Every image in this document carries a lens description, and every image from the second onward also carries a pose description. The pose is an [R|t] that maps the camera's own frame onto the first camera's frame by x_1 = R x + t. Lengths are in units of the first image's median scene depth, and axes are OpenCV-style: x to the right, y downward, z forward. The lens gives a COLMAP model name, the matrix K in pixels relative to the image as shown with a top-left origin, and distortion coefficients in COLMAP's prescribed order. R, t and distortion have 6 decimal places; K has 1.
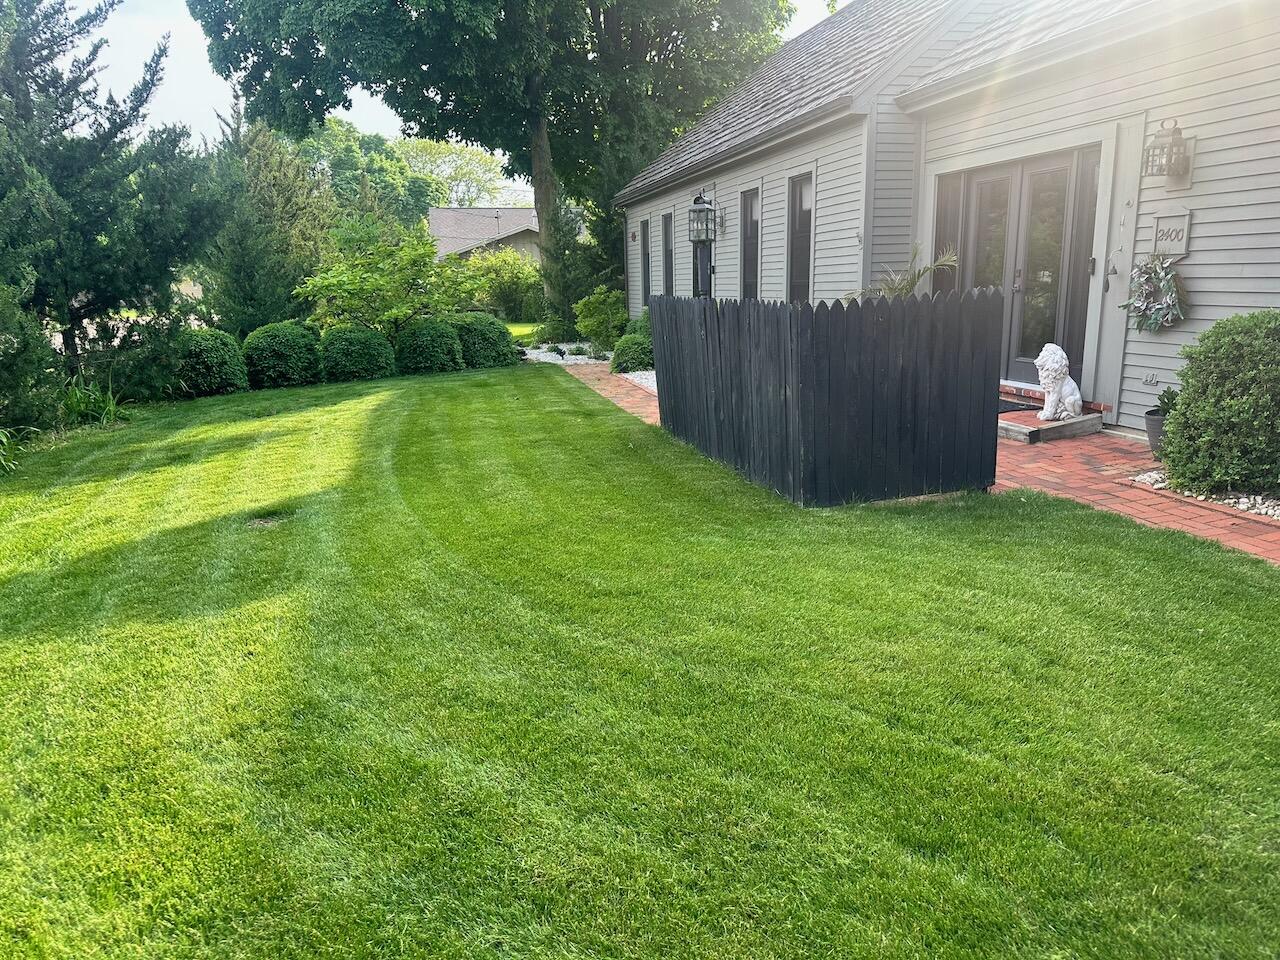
lens RADIAL K [[895.0, 0, 630.9], [0, 895.0, 493.2], [0, 0, 1]] dist [0.005332, -0.008152]
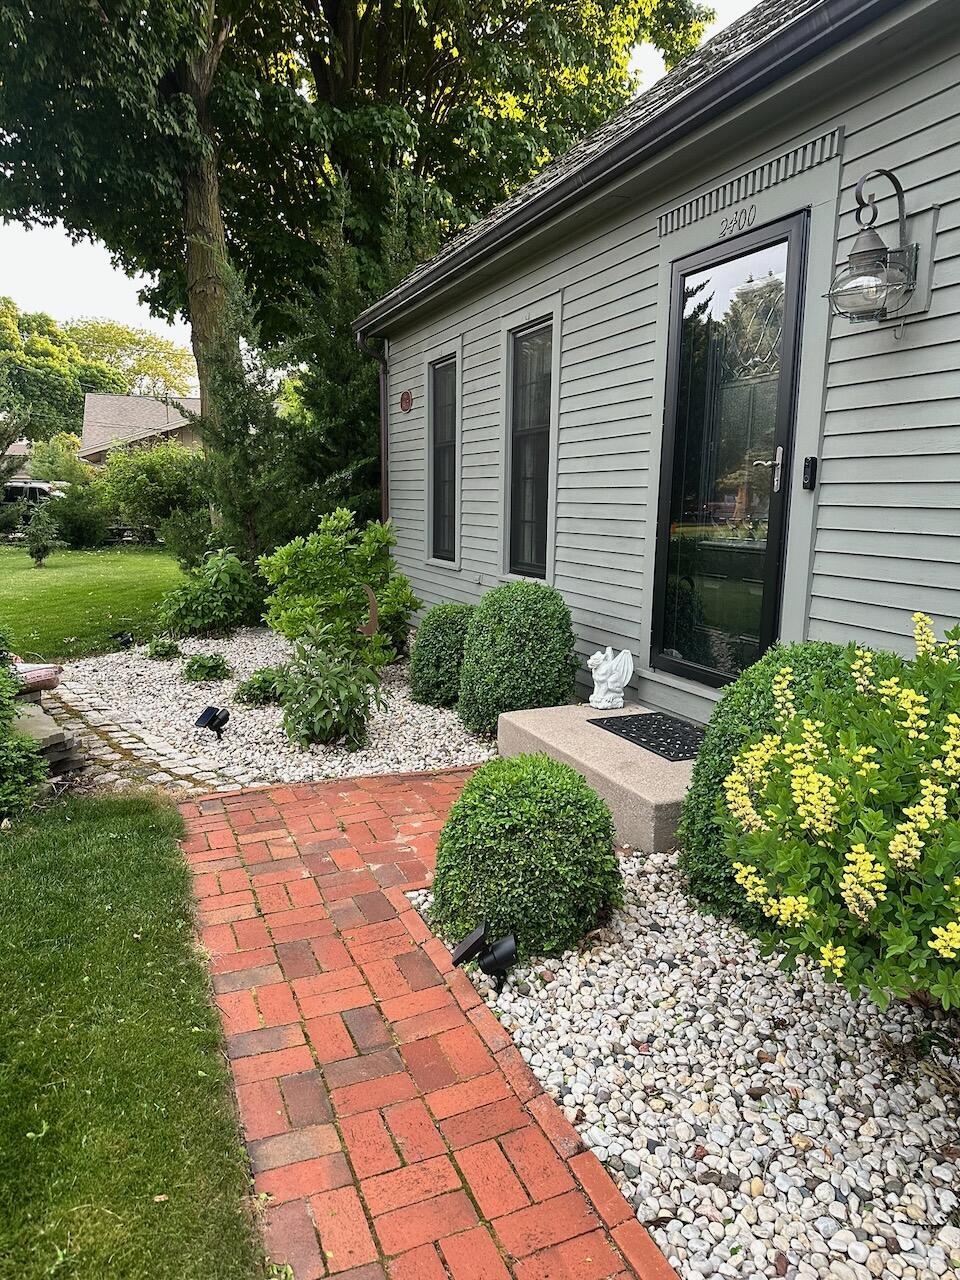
lens RADIAL K [[895.0, 0, 490.7], [0, 895.0, 637.2], [0, 0, 1]] dist [0.005332, -0.008152]
pose [[0.984197, 0.009793, 0.176808, -0.032302], [0.003339, 0.997266, -0.073822, -0.133344], [-0.177048, 0.073245, 0.981473, 0.550491]]
